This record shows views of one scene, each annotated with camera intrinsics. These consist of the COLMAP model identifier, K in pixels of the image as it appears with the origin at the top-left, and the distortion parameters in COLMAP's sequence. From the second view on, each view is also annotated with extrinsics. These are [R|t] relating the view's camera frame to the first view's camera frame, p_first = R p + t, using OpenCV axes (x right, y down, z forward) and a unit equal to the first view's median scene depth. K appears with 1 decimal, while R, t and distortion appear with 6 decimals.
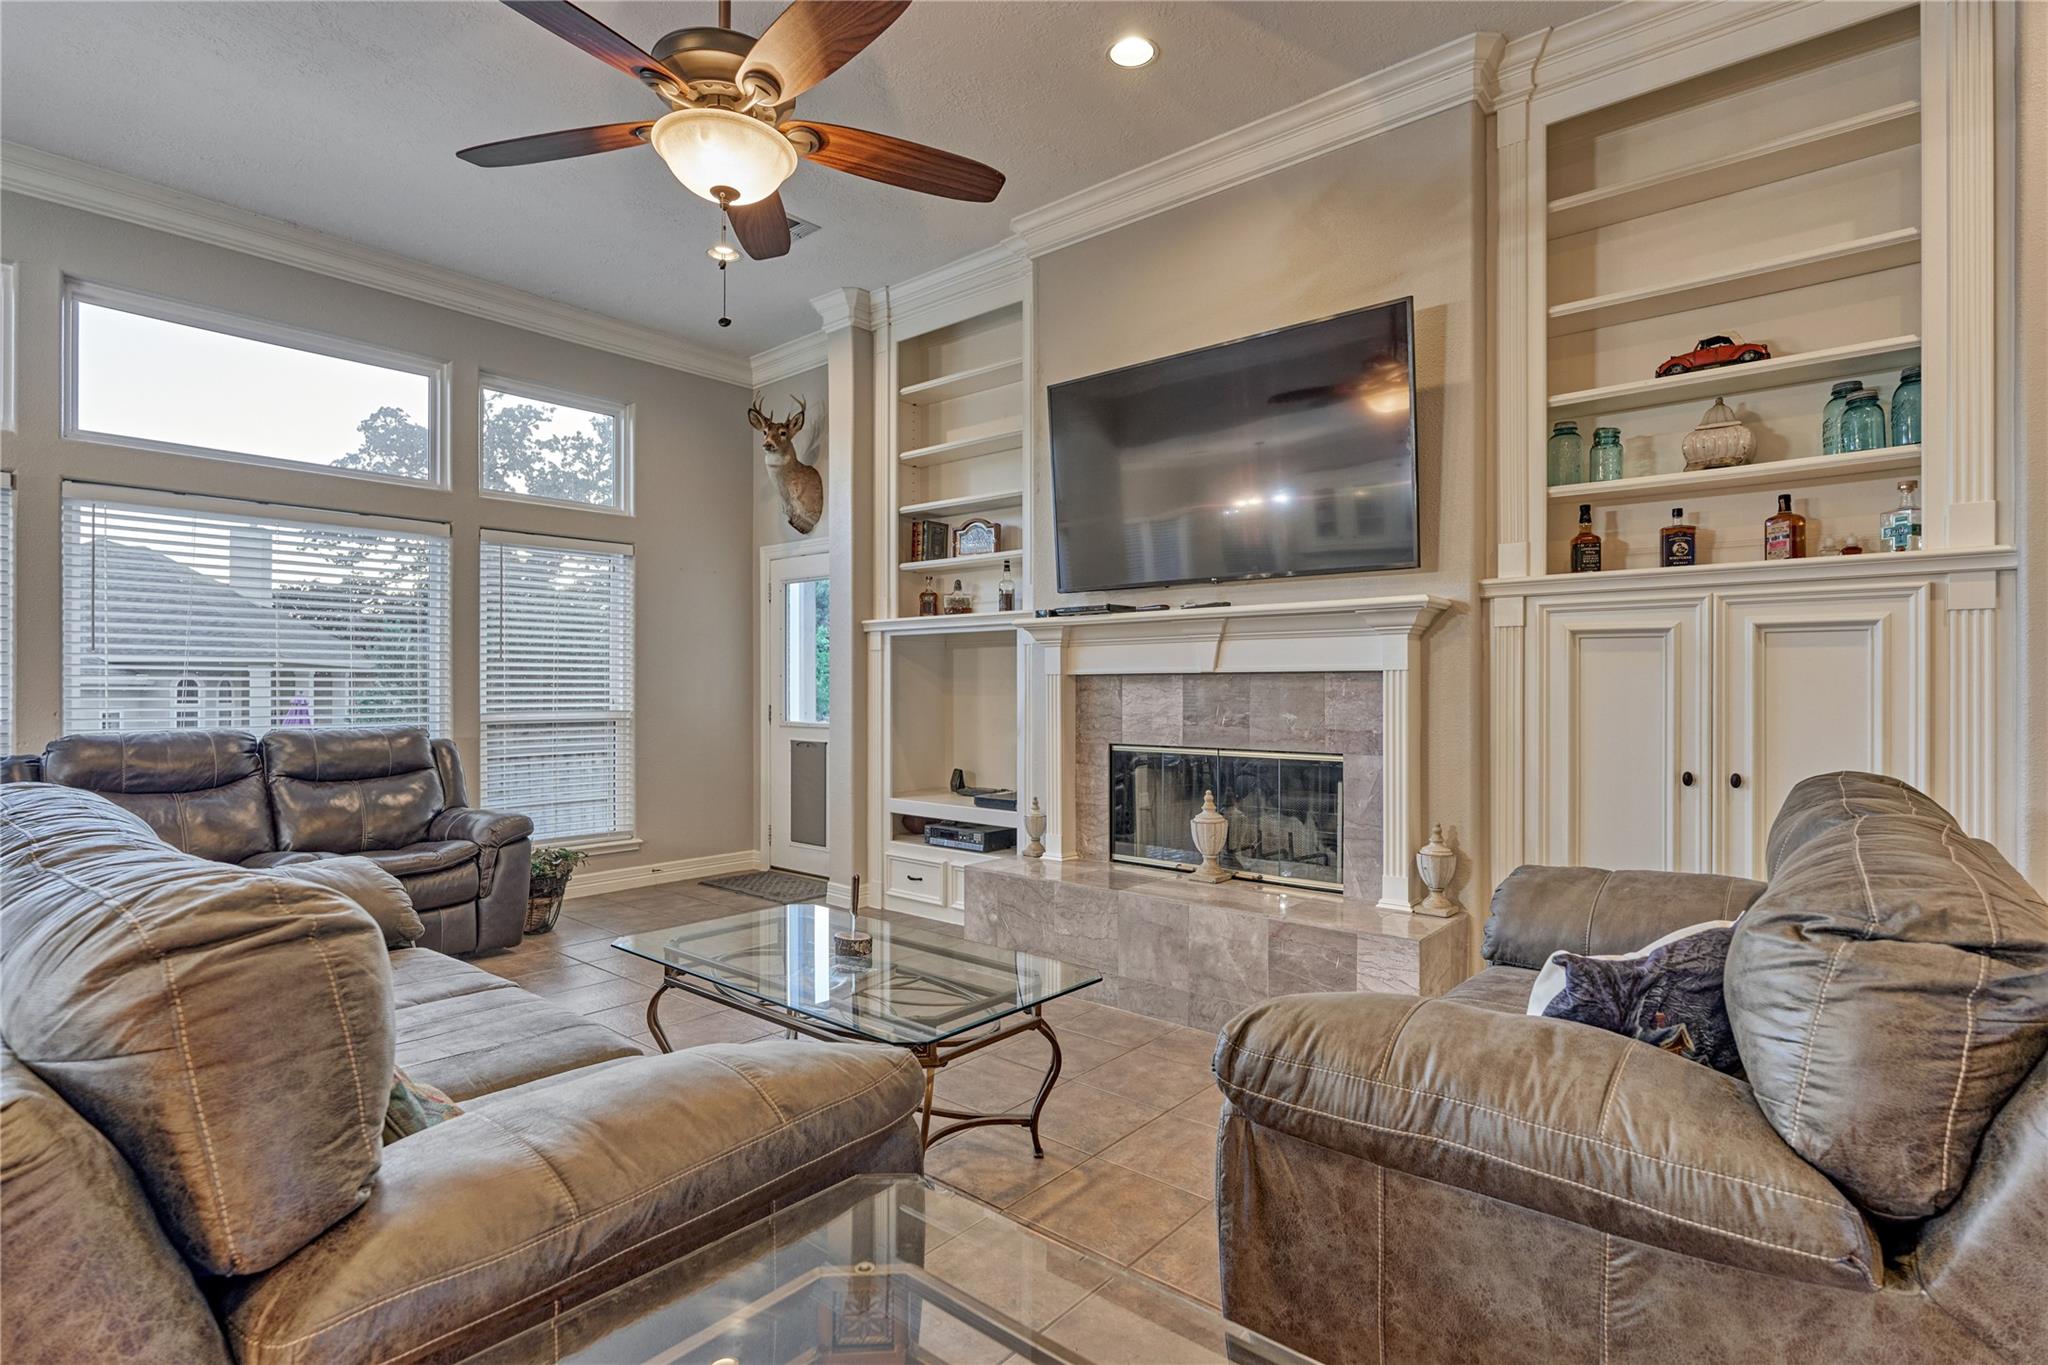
lens RADIAL K [[1005.7, 0, 1017.6], [0, 1005.7, 683.3], [0, 0, 1]] dist [0.001816, 0.000726]
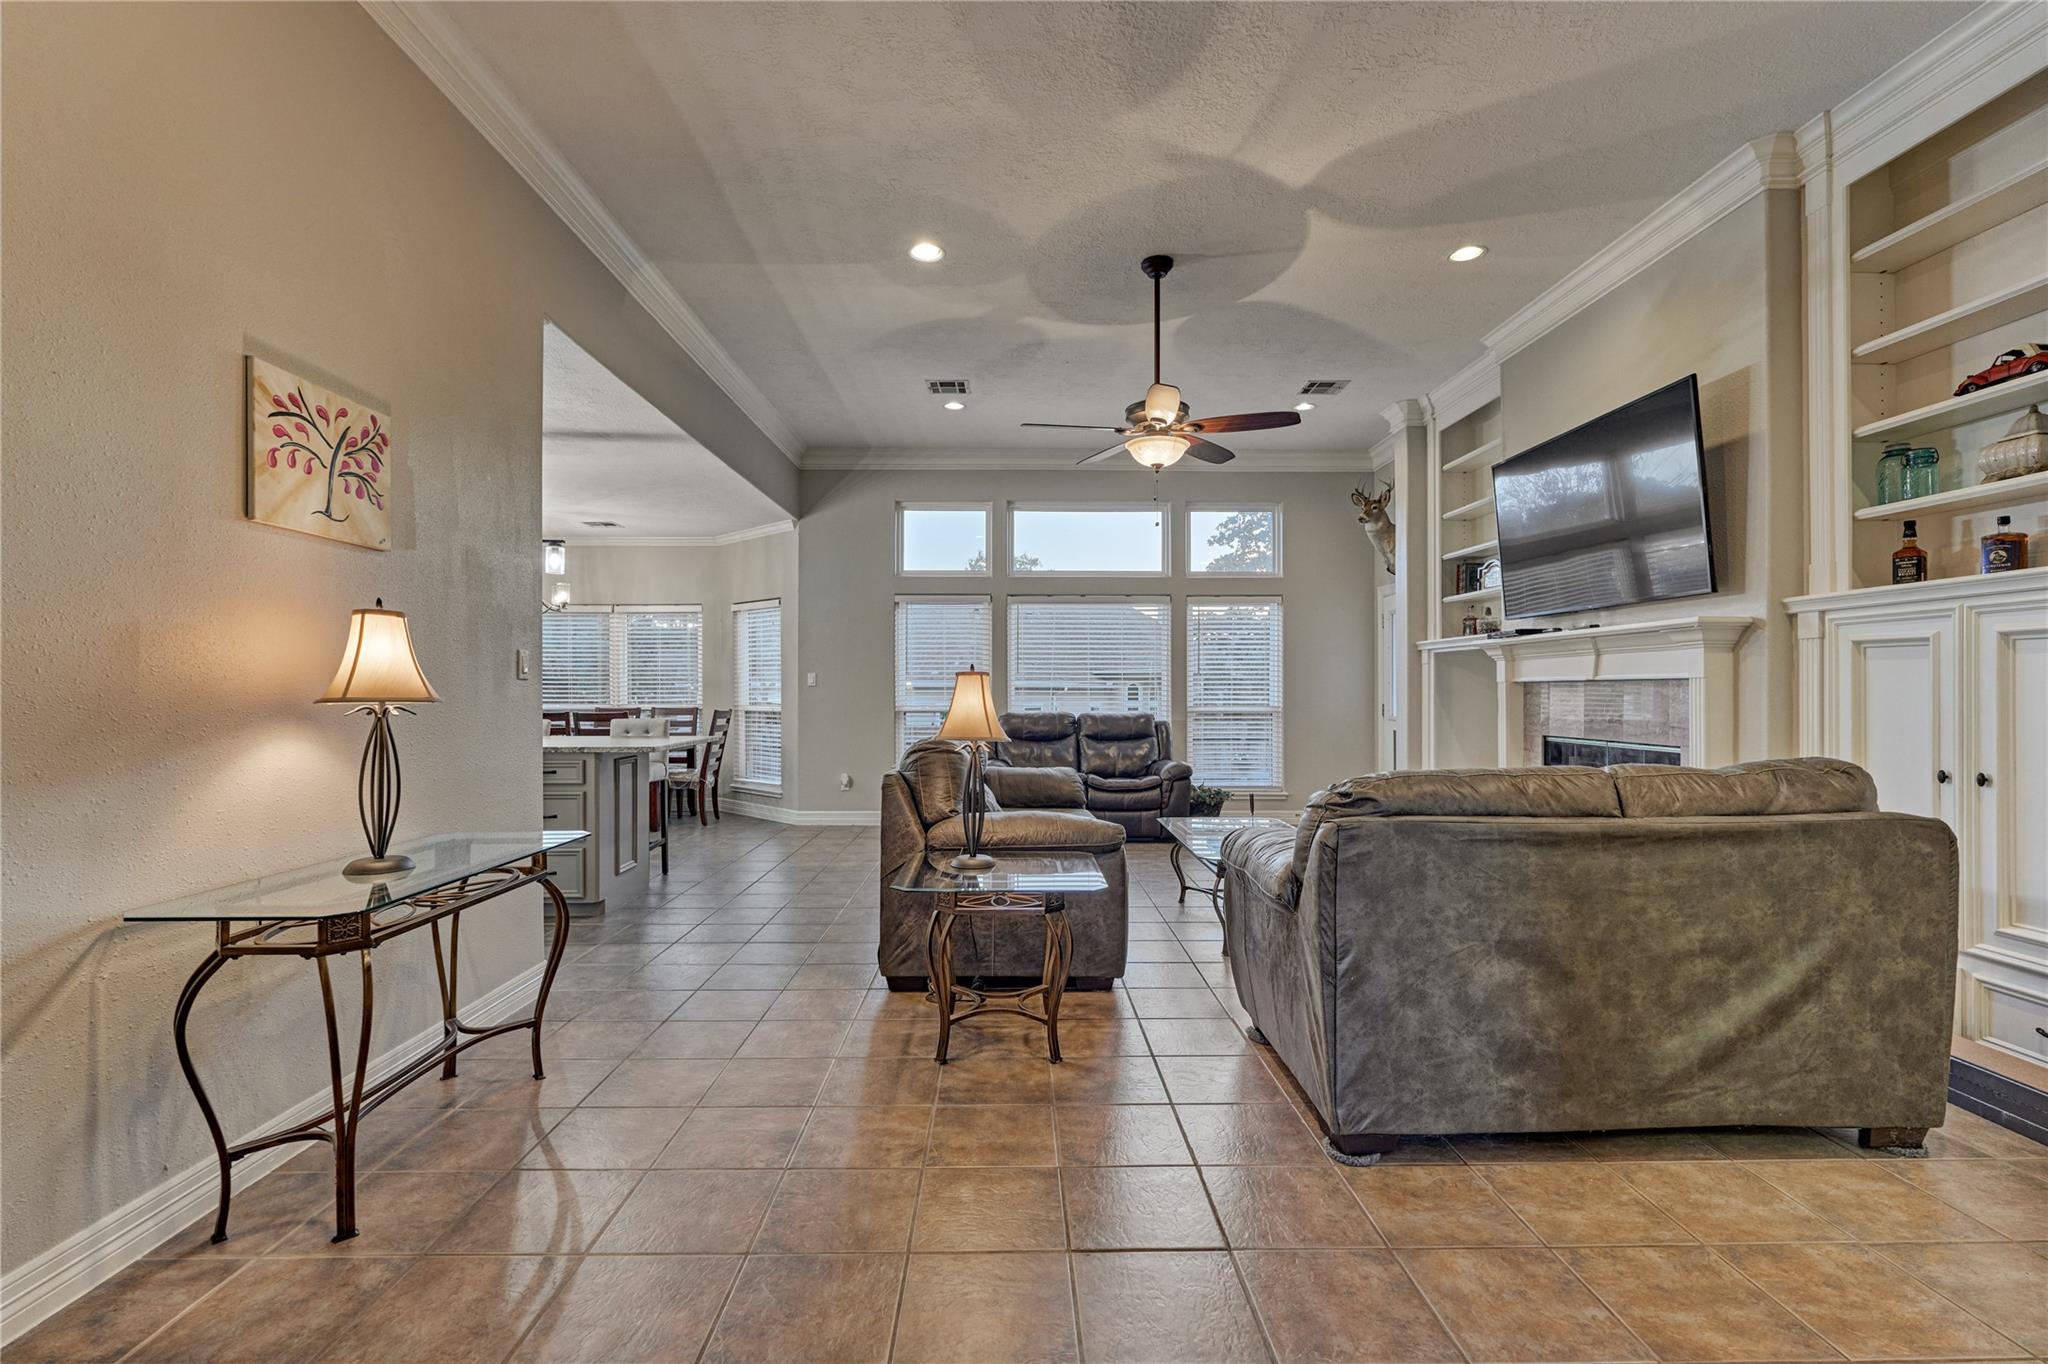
lens RADIAL K [[908.6, 0, 1024.9], [0, 908.6, 684.5], [0, 0, 1]] dist [-0.000334, -0.000686]
pose [[0.667522, -0.004726, -0.744575, 0.536438], [0.003814, 0.999988, -0.002928, -0.003708], [0.744580, -0.000885, 0.667532, -0.279283]]
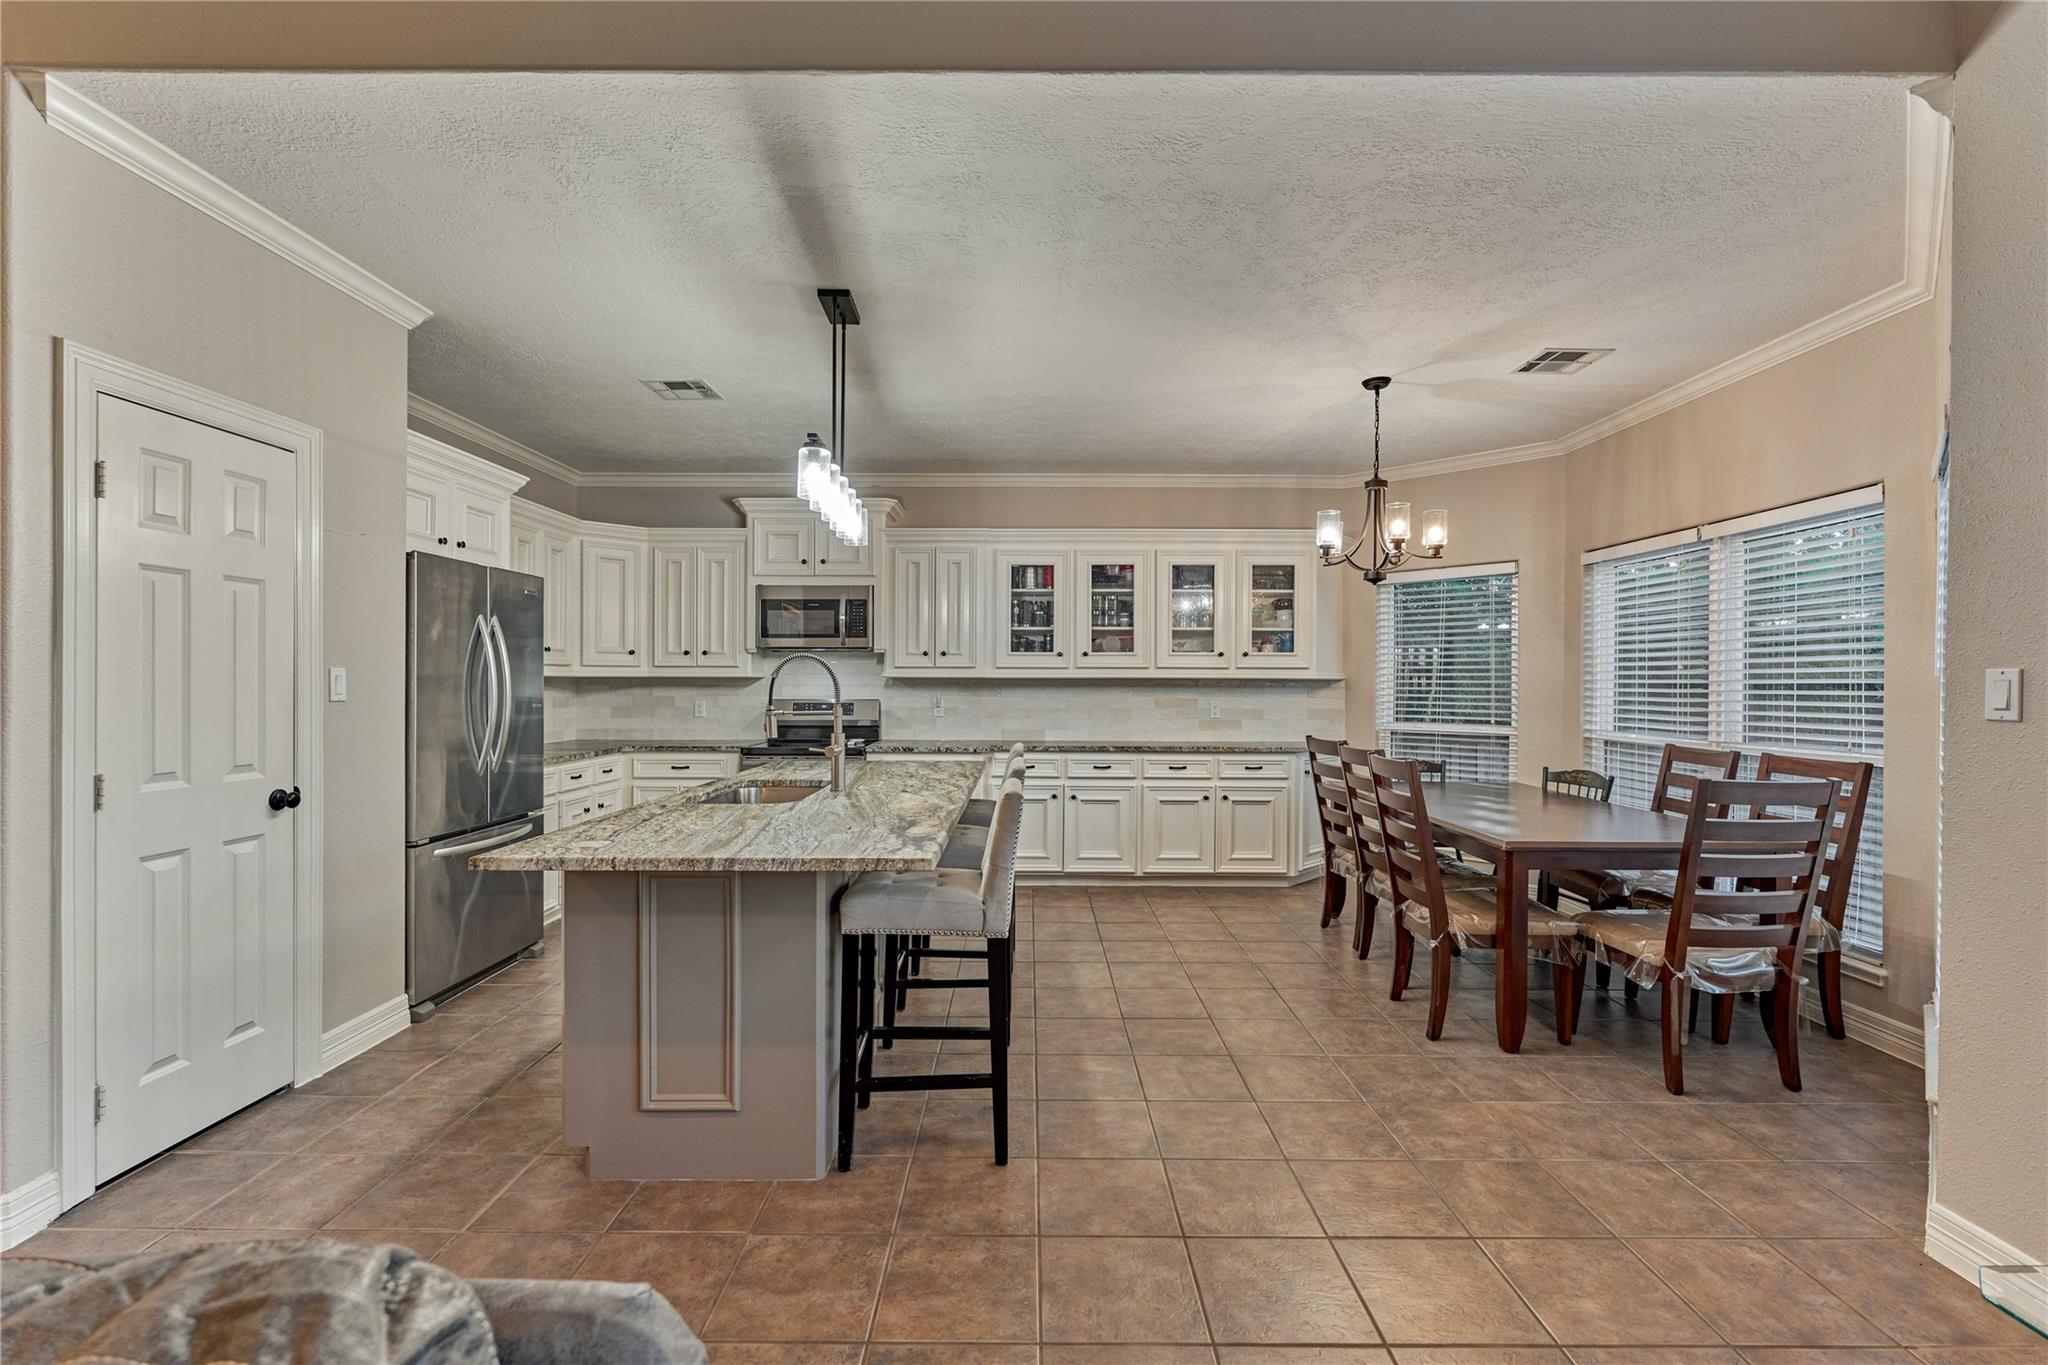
lens RADIAL K [[908.6, 0, 1027.5], [0, 908.6, 686.2], [0, 0, 1]] dist [-0.000334, -0.000686]
pose [[-0.759634, -0.000085, -0.650351, -0.525610], [-0.002309, 0.999994, 0.002567, -0.028138], [0.650347, 0.003452, -0.759629, 0.718009]]
